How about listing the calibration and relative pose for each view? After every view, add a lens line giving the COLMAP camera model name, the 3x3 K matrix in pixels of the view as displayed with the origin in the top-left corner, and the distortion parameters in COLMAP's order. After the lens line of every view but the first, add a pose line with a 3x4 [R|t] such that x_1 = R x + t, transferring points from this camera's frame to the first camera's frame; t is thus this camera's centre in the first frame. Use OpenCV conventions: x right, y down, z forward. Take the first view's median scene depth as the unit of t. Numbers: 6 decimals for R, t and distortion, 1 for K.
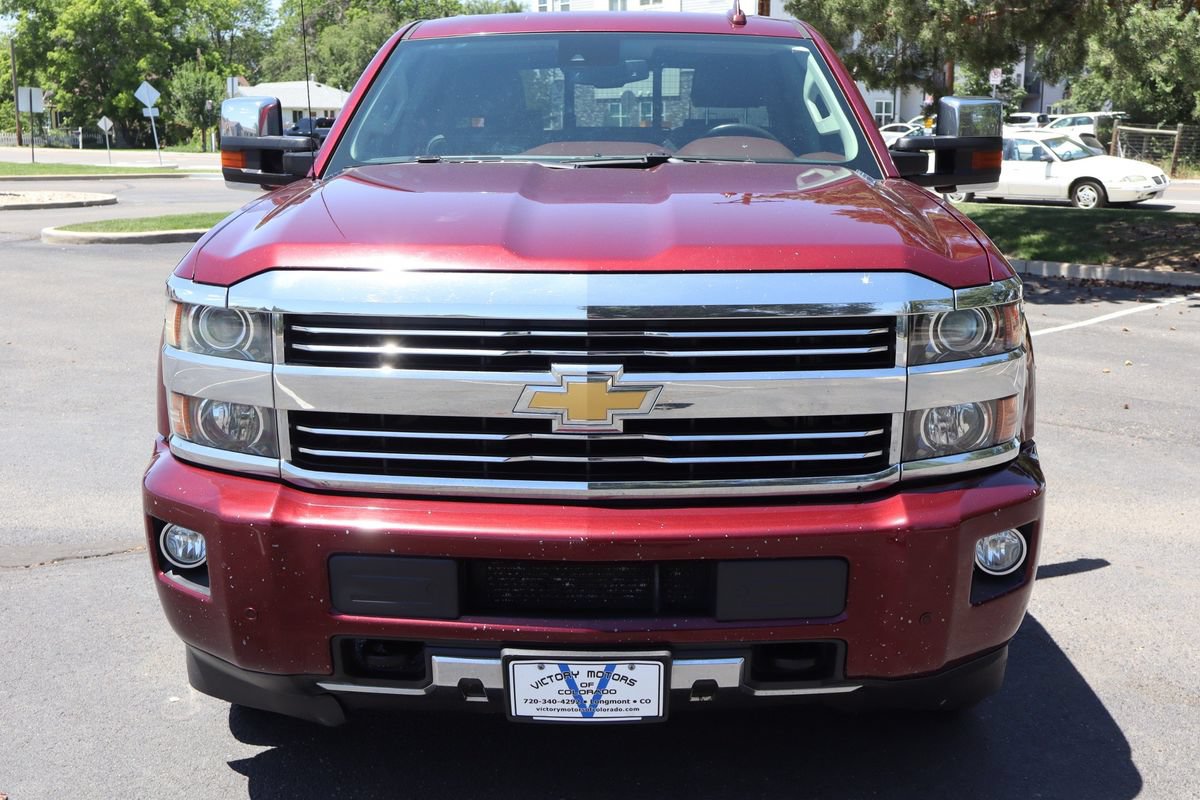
lens RADIAL K [[1758.8, 0, 600.1], [0, 1758.8, 394.4], [0, 0, 1]] dist [0.008386, 0.000000]
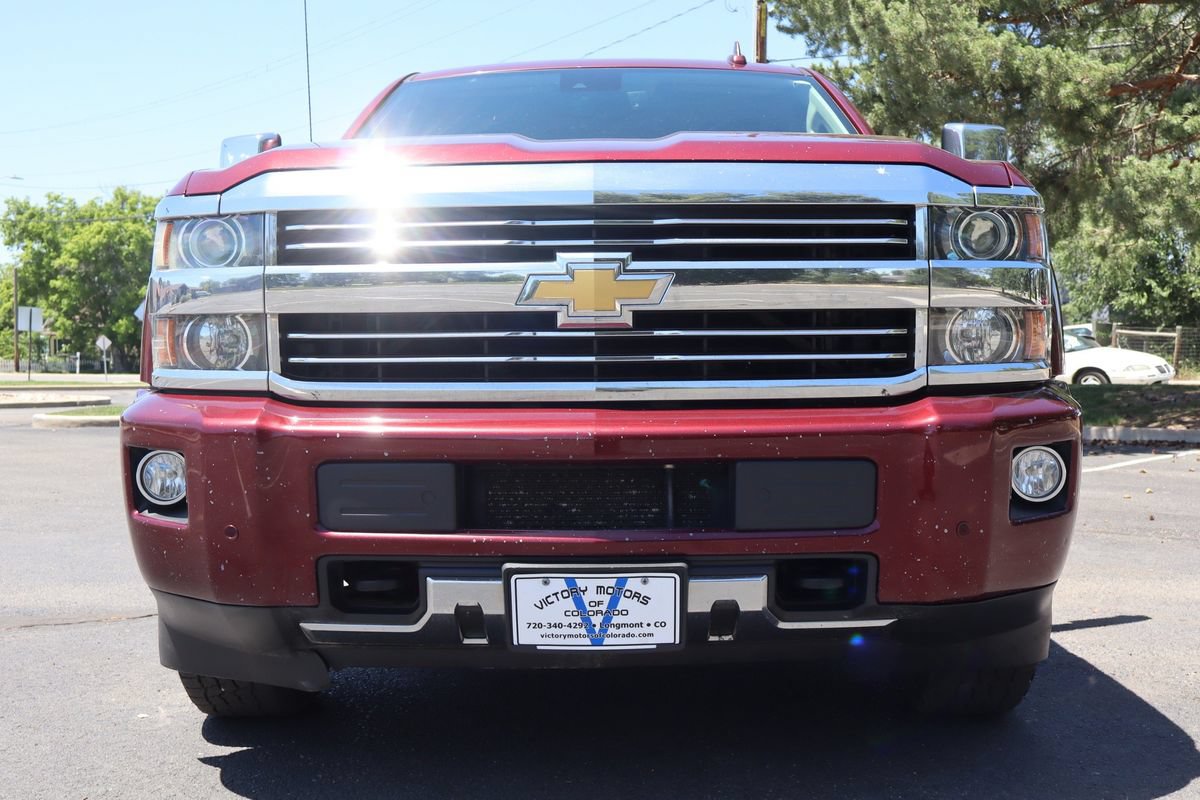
lens RADIAL K [[1758.8, 0, 597.8], [0, 1758.8, 391.8], [0, 0, 1]] dist [0.008386, 0.000000]
pose [[0.999967, -0.007871, 0.002220, -0.007482], [0.008171, 0.973146, -0.230043, 0.260746], [-0.000350, 0.230053, 0.973178, 0.083496]]
